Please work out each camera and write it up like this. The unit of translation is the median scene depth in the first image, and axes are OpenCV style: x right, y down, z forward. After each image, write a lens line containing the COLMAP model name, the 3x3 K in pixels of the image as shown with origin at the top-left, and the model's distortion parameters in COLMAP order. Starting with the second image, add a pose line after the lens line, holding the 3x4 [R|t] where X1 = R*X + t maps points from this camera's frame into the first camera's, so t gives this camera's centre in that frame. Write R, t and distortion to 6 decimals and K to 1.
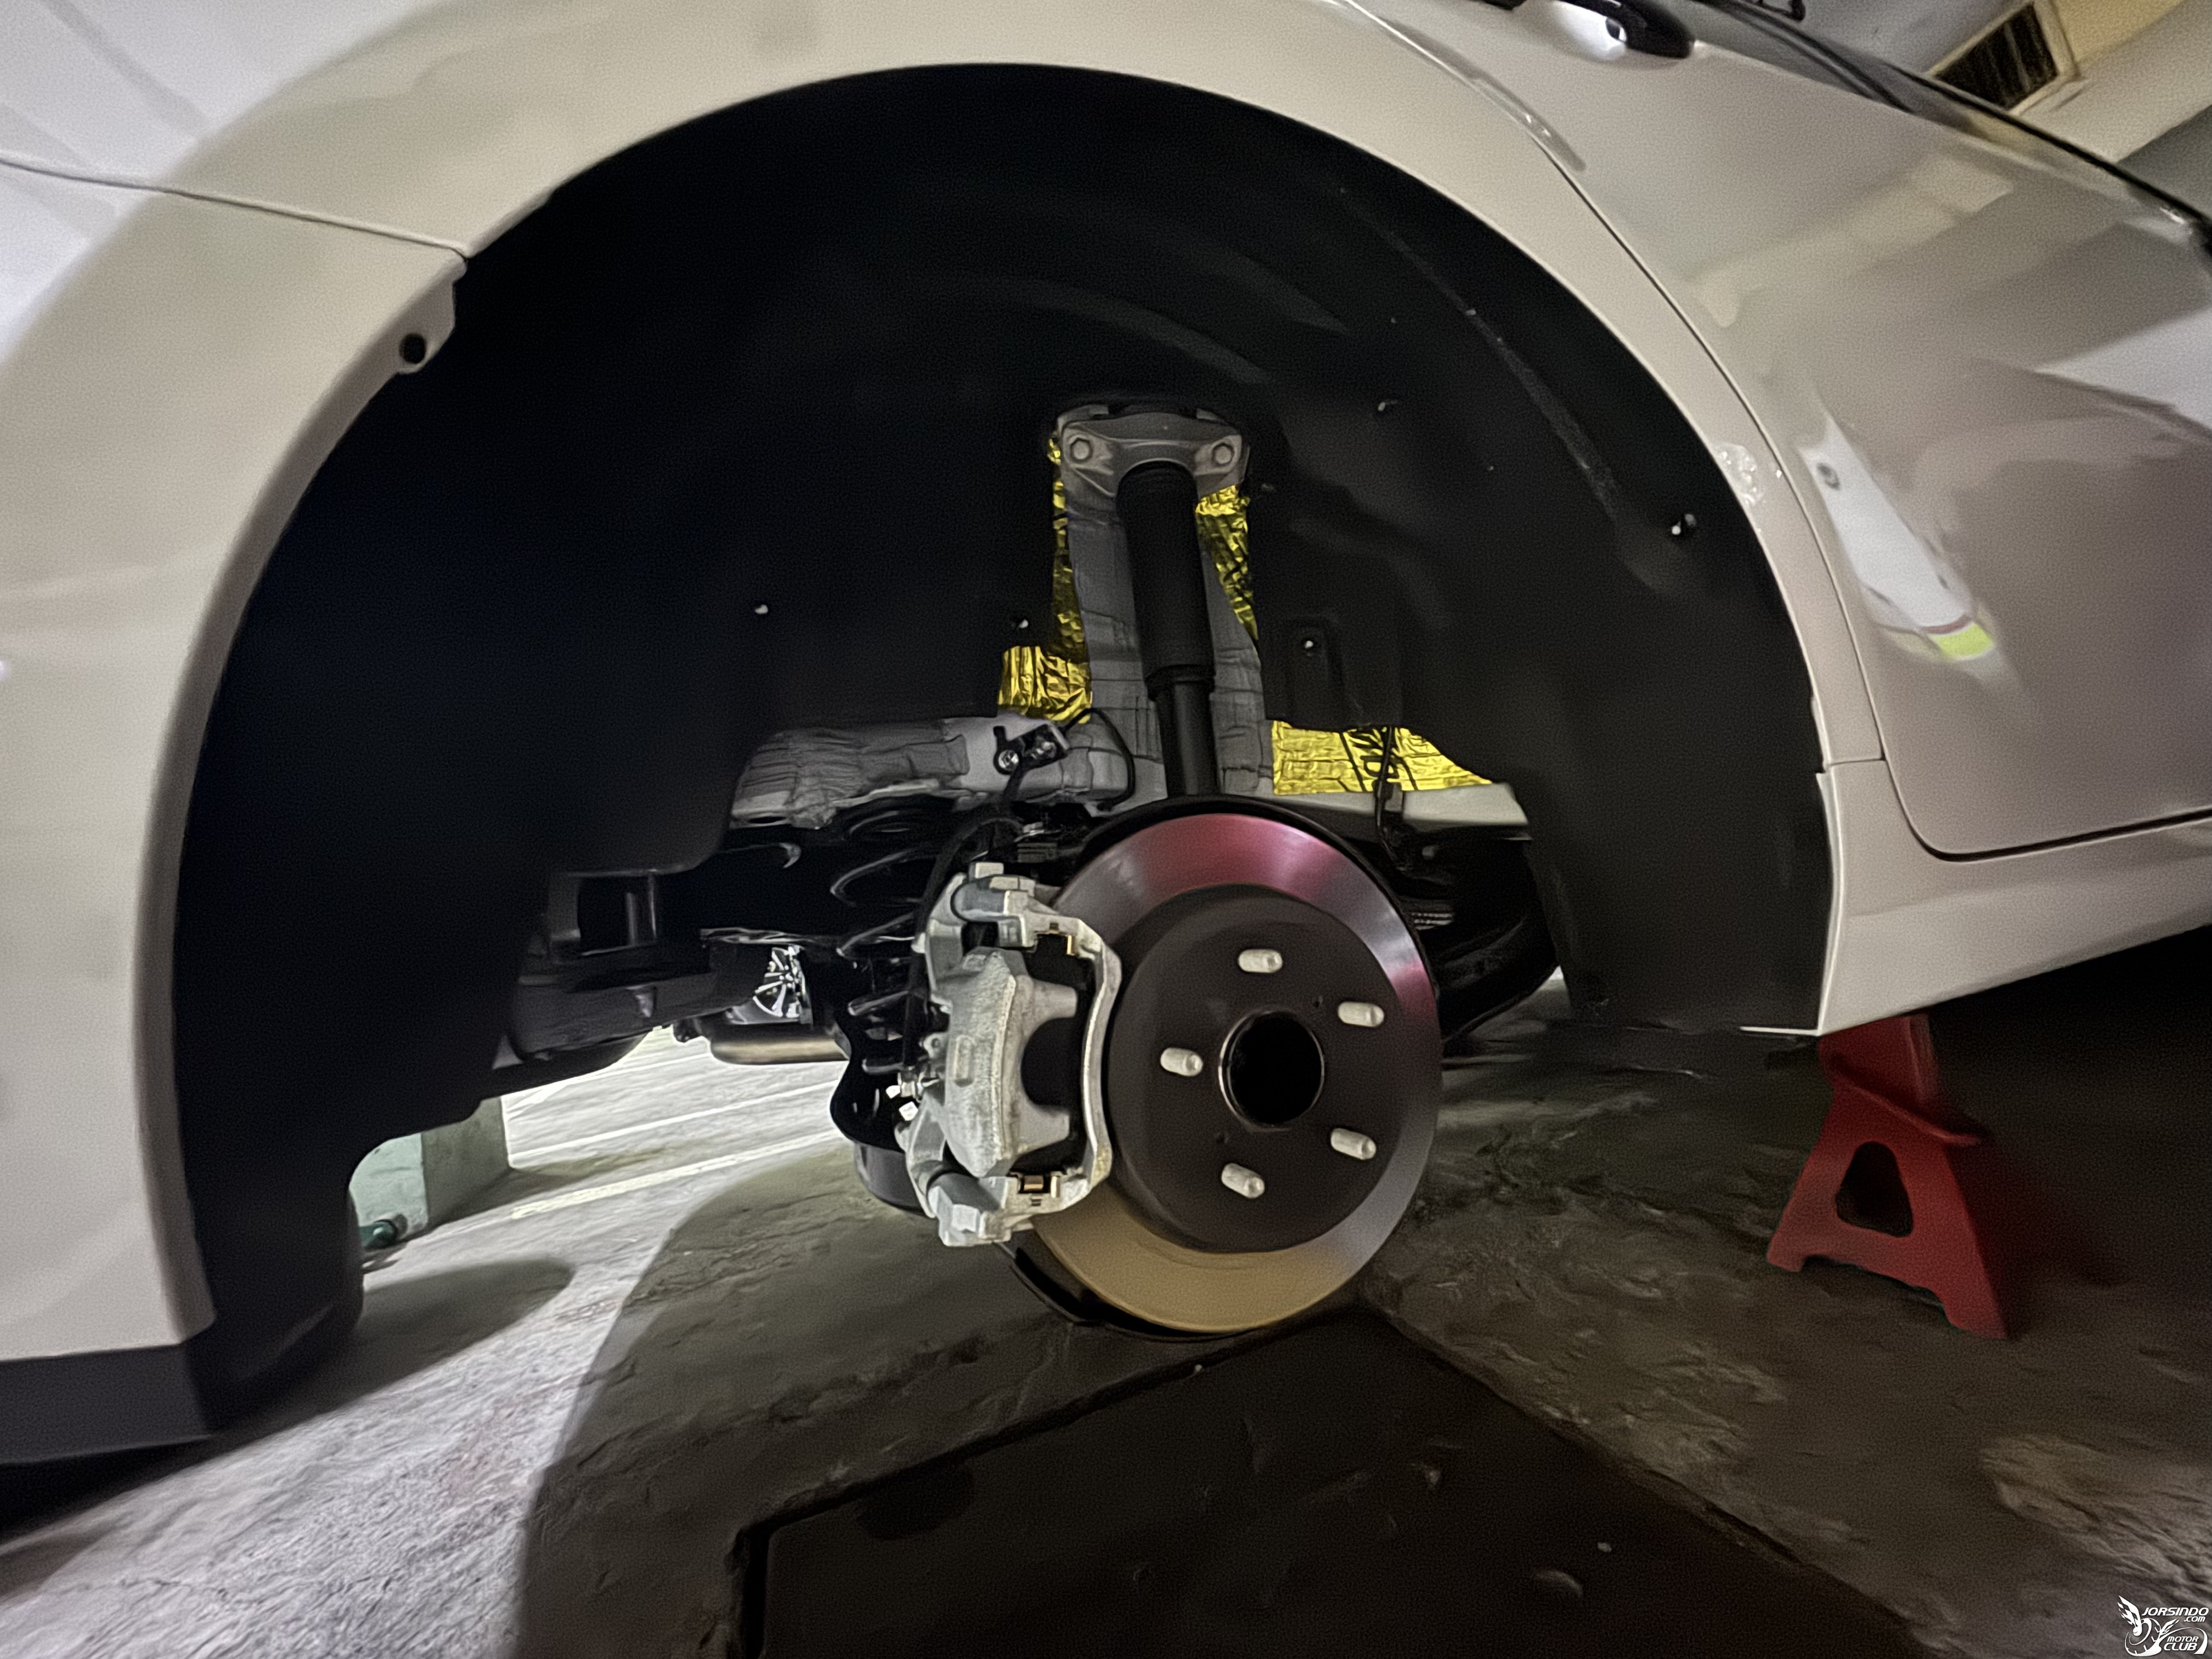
lens RADIAL K [[894.8, 0, 1106.9], [0, 894.8, 829.9], [0, 0, 1]] dist [-0.001219, 0.000026]
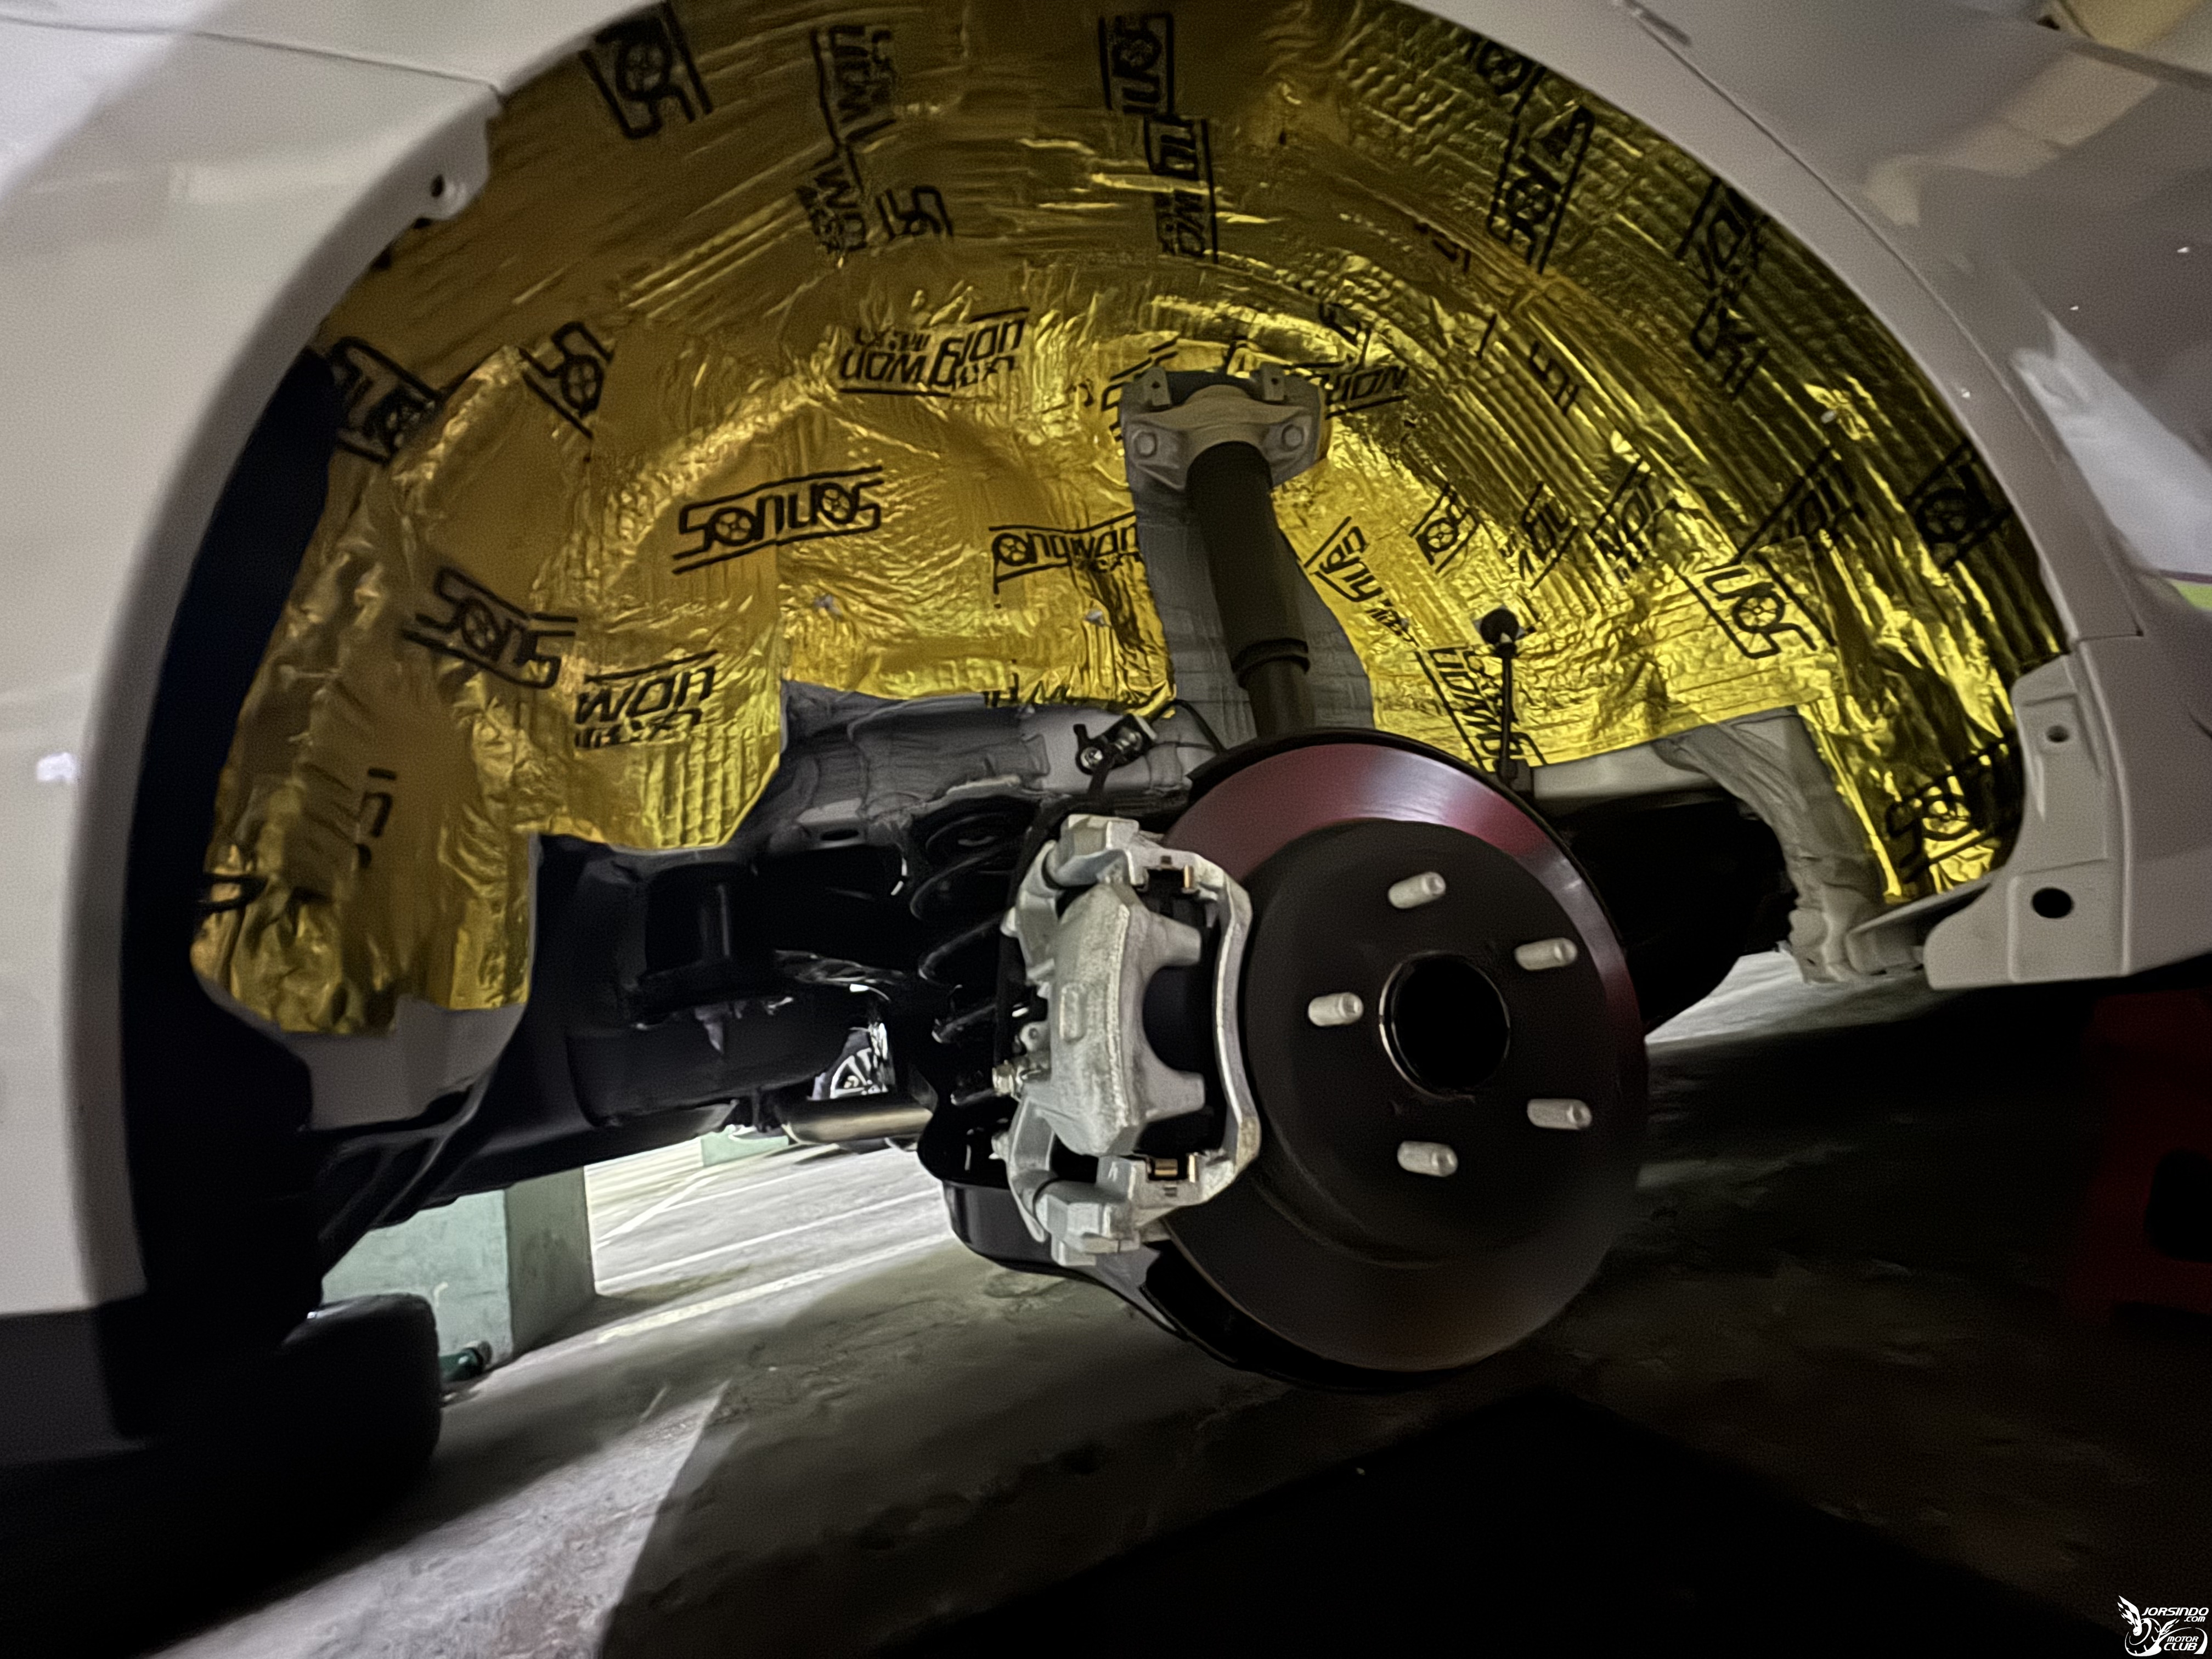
lens RADIAL K [[894.8, 0, 1104.4], [0, 894.8, 828.7], [0, 0, 1]] dist [-0.001219, 0.000026]
pose [[0.994306, -0.073745, -0.076923, -0.029845], [0.063663, 0.989965, -0.126162, 0.107918], [0.085455, 0.120547, 0.989023, 0.089113]]
